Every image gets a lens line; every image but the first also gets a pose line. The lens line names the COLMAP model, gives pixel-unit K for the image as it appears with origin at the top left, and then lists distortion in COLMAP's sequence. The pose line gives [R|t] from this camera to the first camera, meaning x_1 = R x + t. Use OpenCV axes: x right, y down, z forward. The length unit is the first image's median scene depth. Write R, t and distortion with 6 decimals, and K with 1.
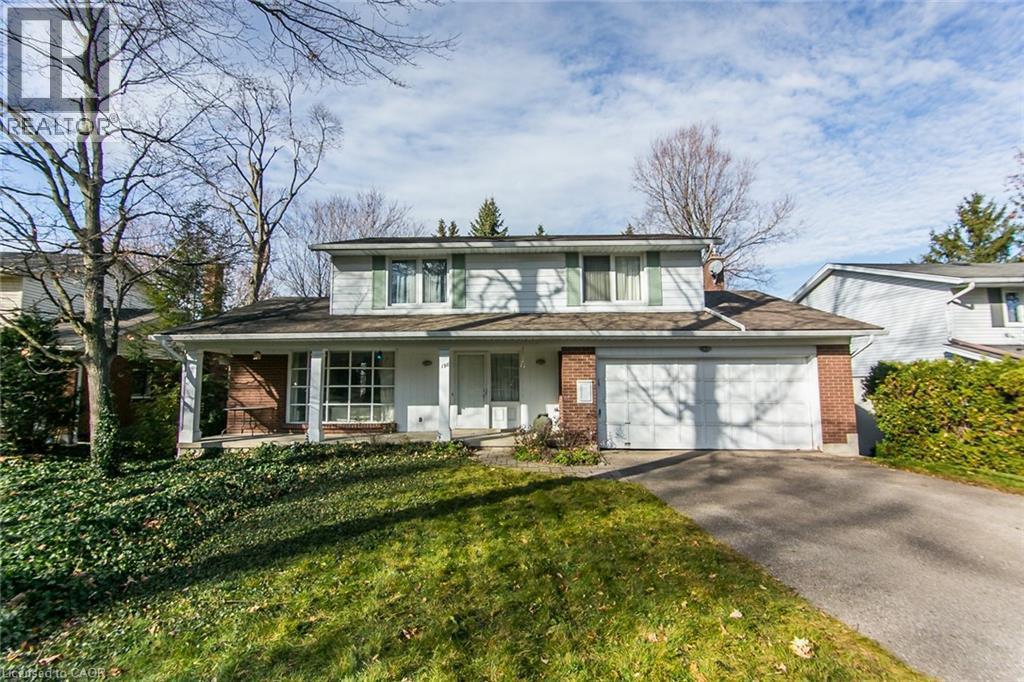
lens RADIAL K [[499.8, 0, 511.2], [0, 499.8, 340.4], [0, 0, 1]] dist [0.001660, 0.000425]
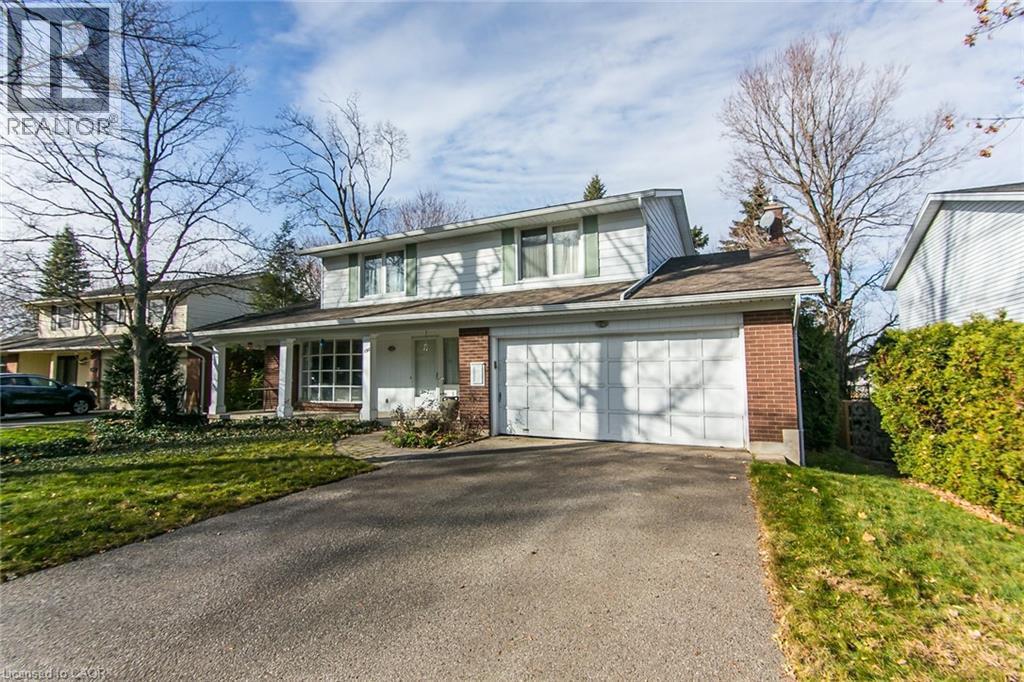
lens RADIAL K [[499.8, 0, 509.4], [0, 499.8, 340.3], [0, 0, 1]] dist [0.001660, 0.000425]
pose [[0.904205, -0.032581, -0.425853, 0.552234], [0.044179, 0.998872, 0.017383, 0.020812], [0.424807, -0.034532, 0.904625, 0.142598]]
